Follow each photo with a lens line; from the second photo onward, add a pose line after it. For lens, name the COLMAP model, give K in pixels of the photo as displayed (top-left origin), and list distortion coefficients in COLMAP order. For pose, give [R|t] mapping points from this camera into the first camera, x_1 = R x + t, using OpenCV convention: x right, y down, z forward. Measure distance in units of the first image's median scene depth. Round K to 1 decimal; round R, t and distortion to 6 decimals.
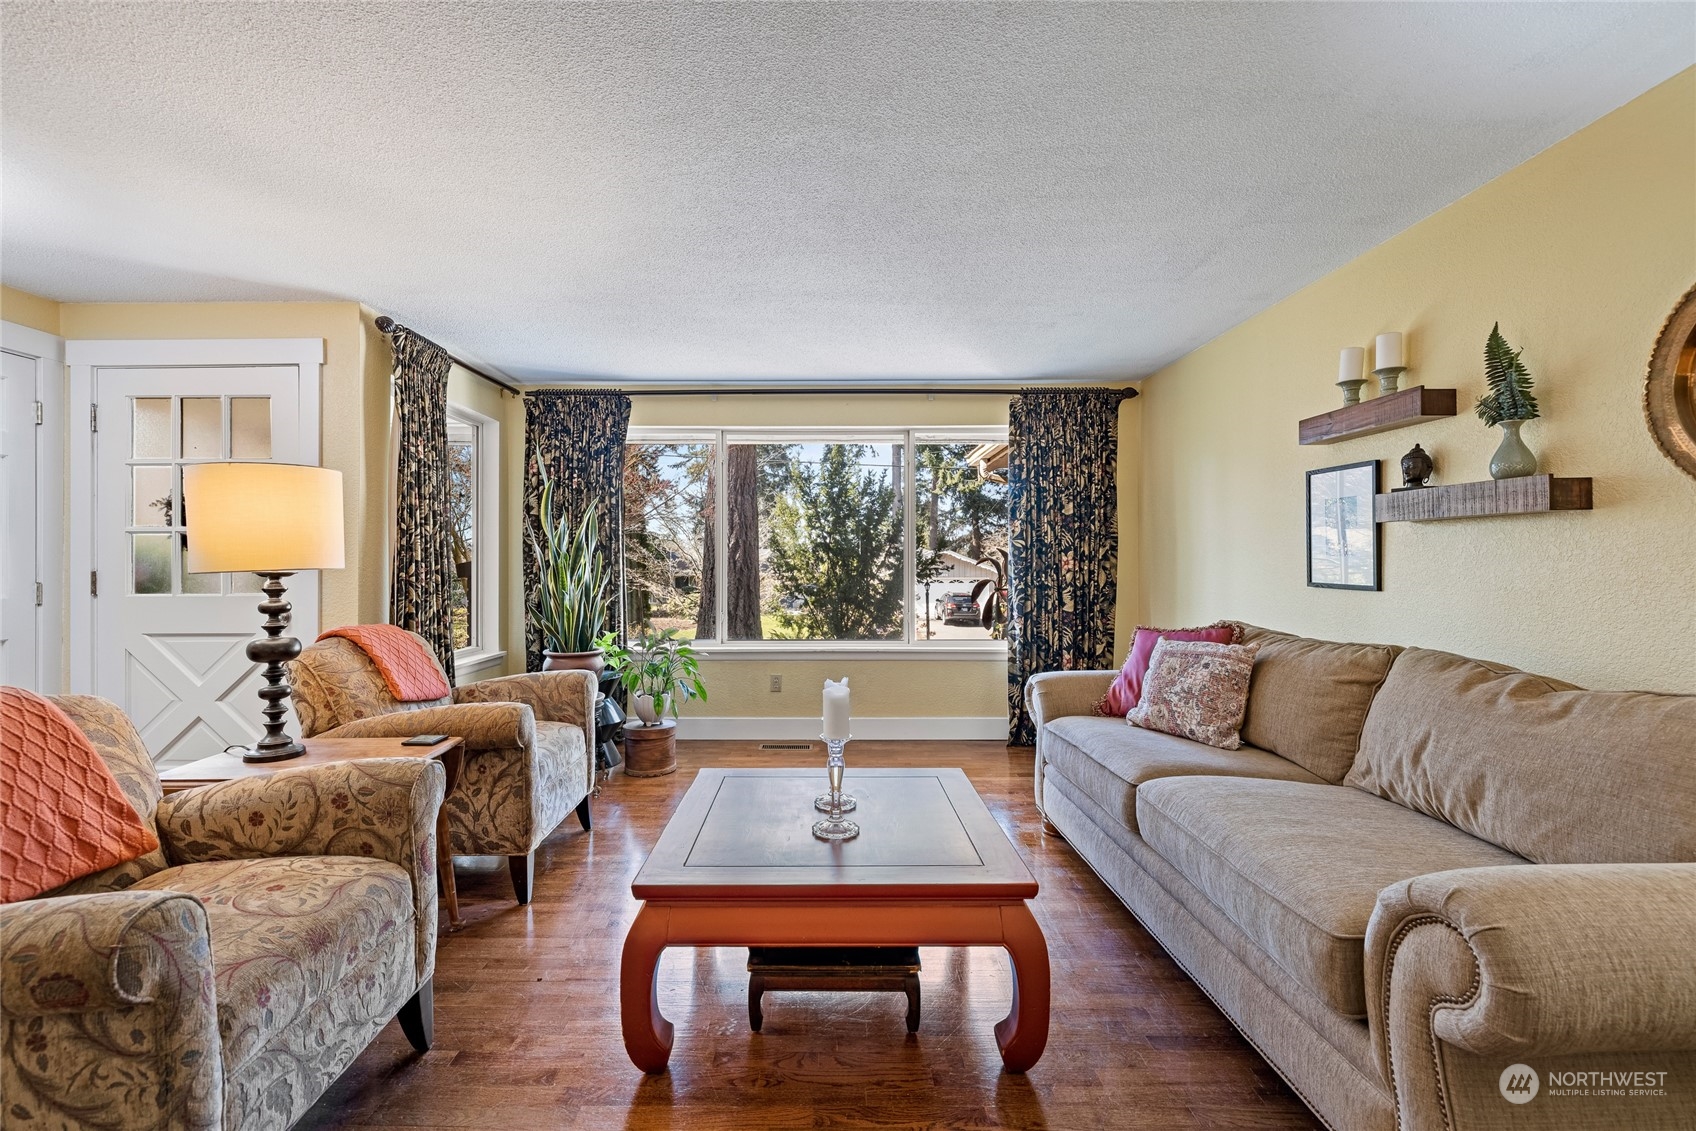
lens RADIAL K [[717.2, 0, 824.2], [0, 717.2, 558.3], [0, 0, 1]] dist [0.001630, 0.000428]
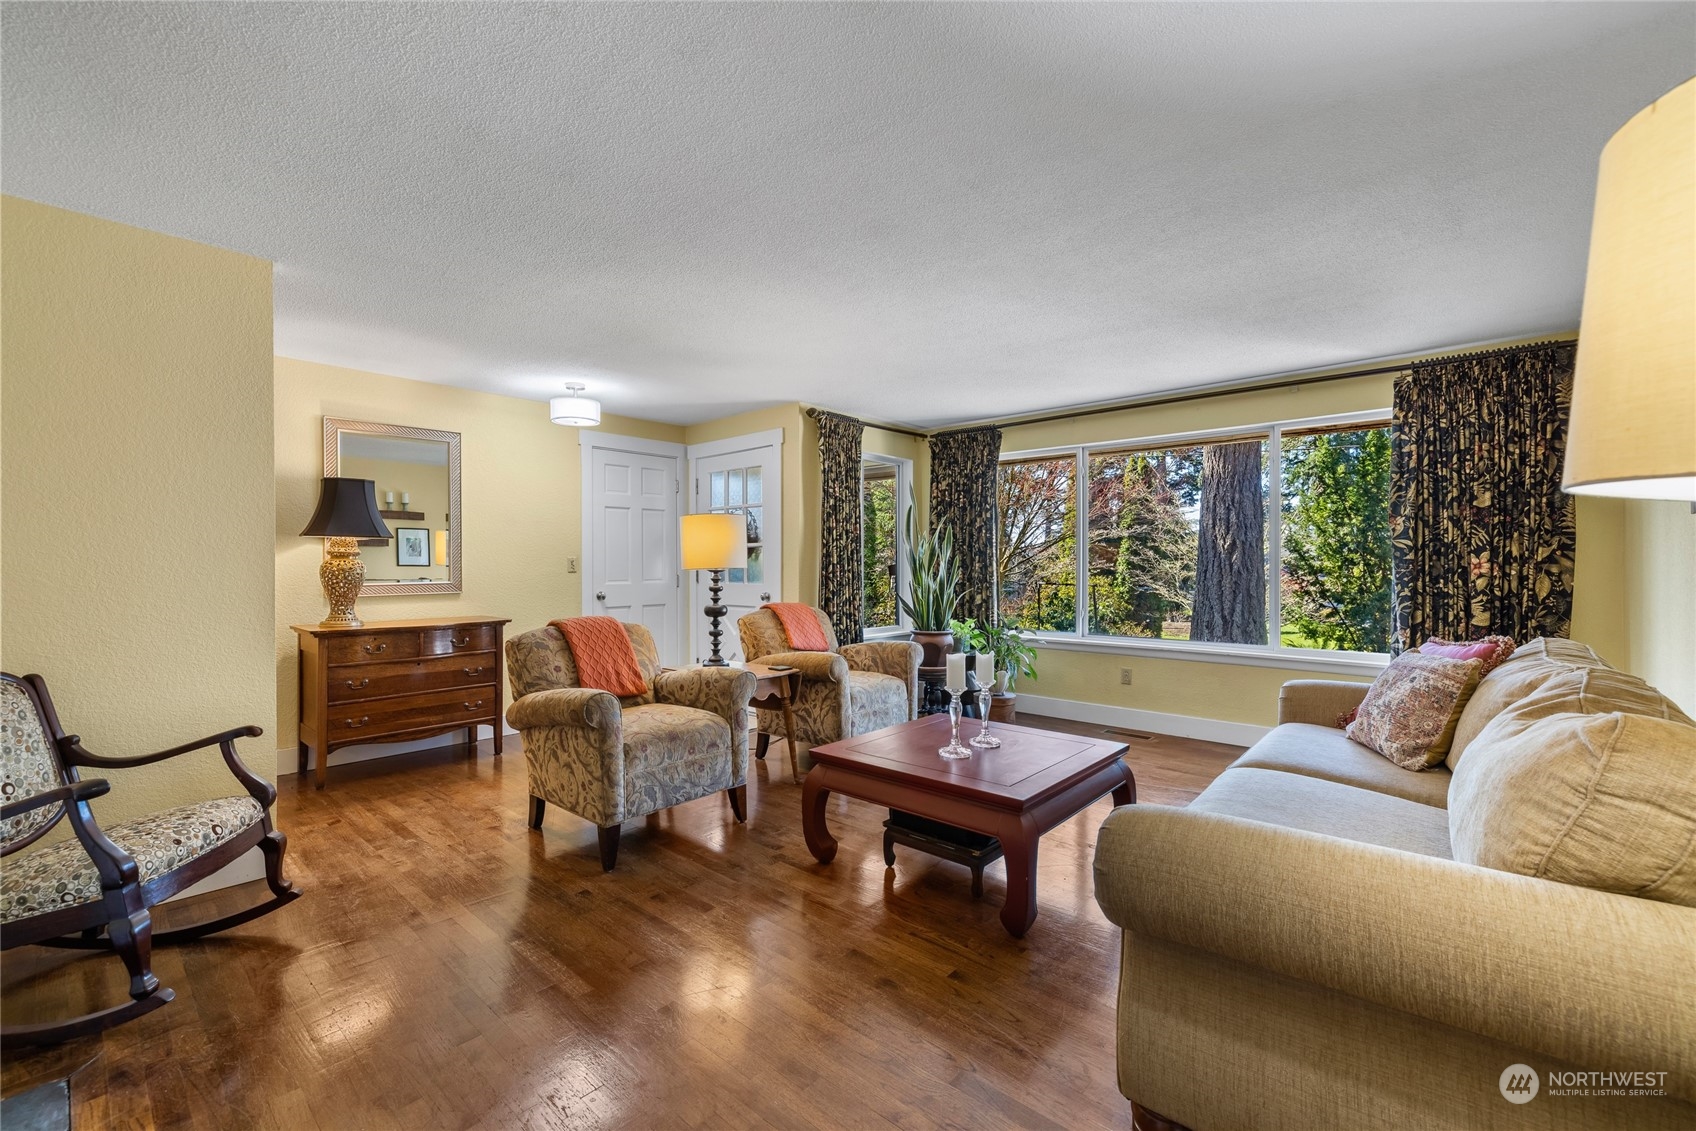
lens RADIAL K [[701.3, 0, 848.0], [0, 701.3, 565.5], [0, 0, 1]] dist [0.000750, 0.000235]
pose [[0.755968, 0.002567, -0.654603, 0.400238], [0.002410, 0.999975, 0.006705, -0.001920], [0.654604, -0.006646, 0.755943, -0.097454]]
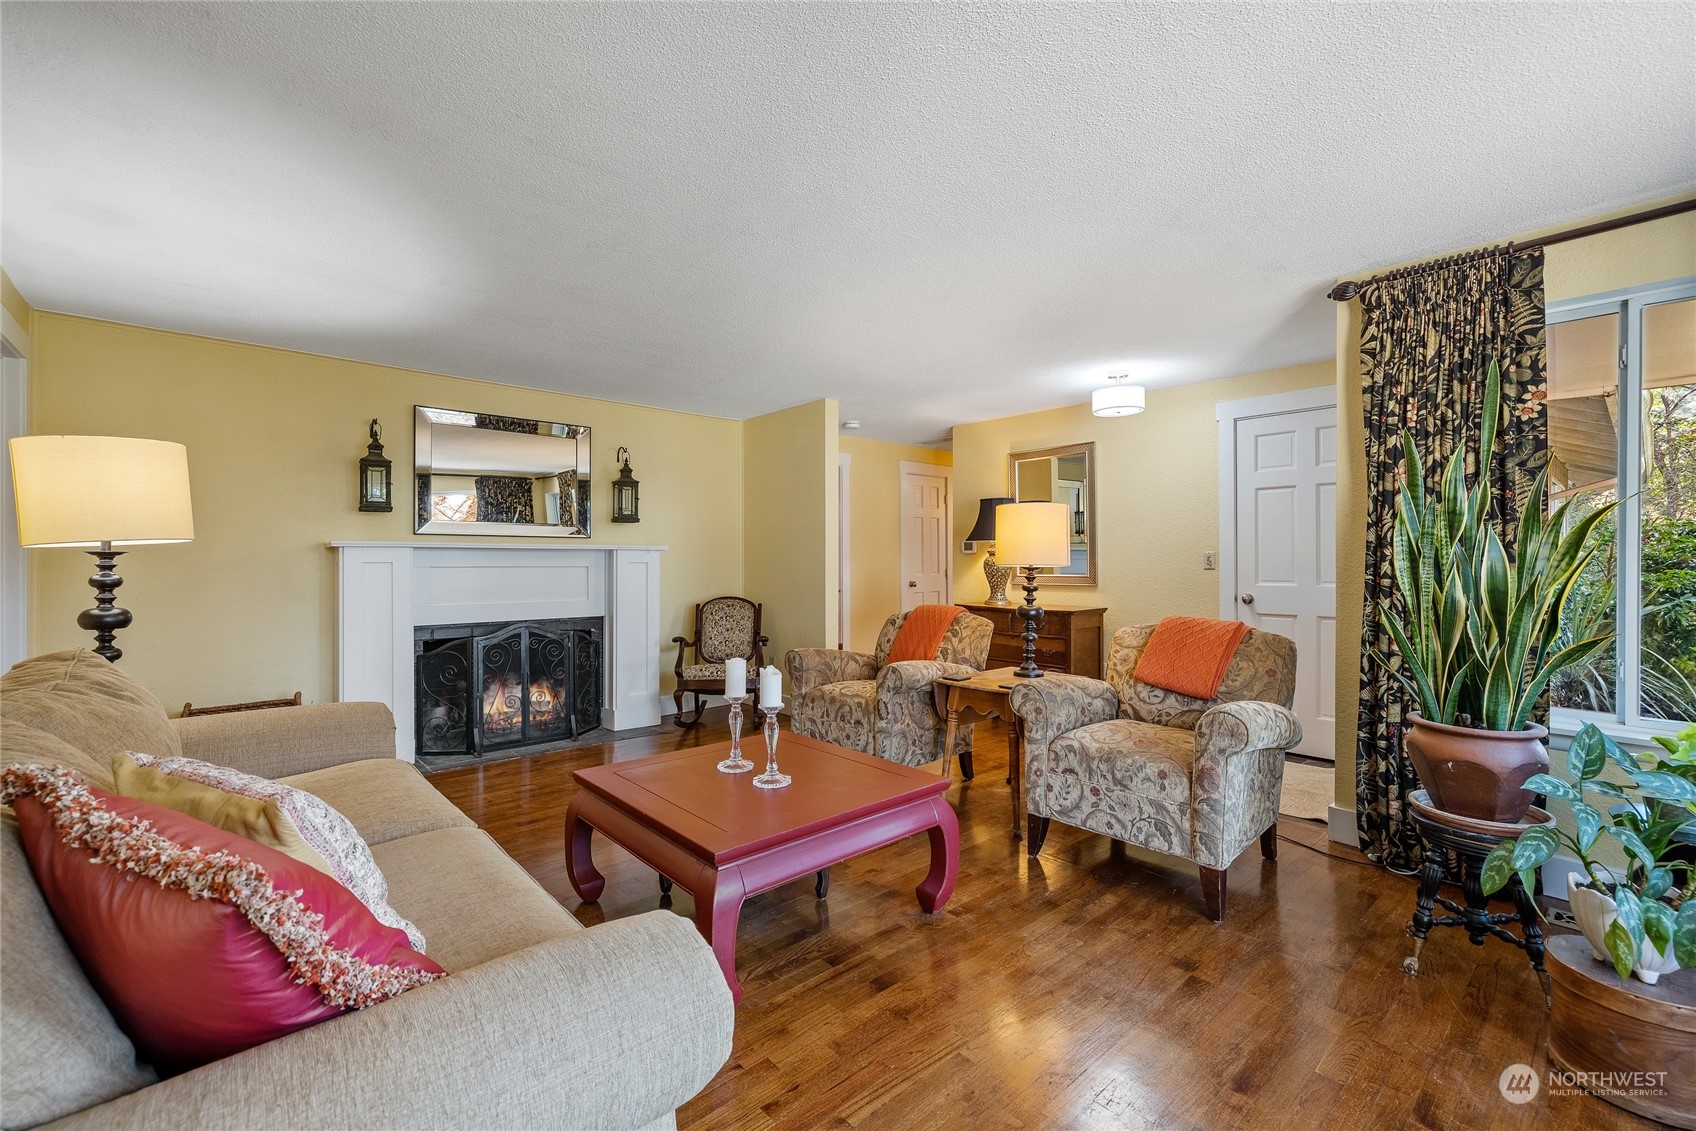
lens RADIAL K [[717.2, 0, 824.2], [0, 717.2, 558.3], [0, 0, 1]] dist [0.001630, 0.000428]
pose [[-0.739017, 0.000266, -0.673687, 0.408974], [0.006482, 0.999956, -0.006716, 0.004282], [0.673655, -0.009330, -0.738987, 1.081833]]
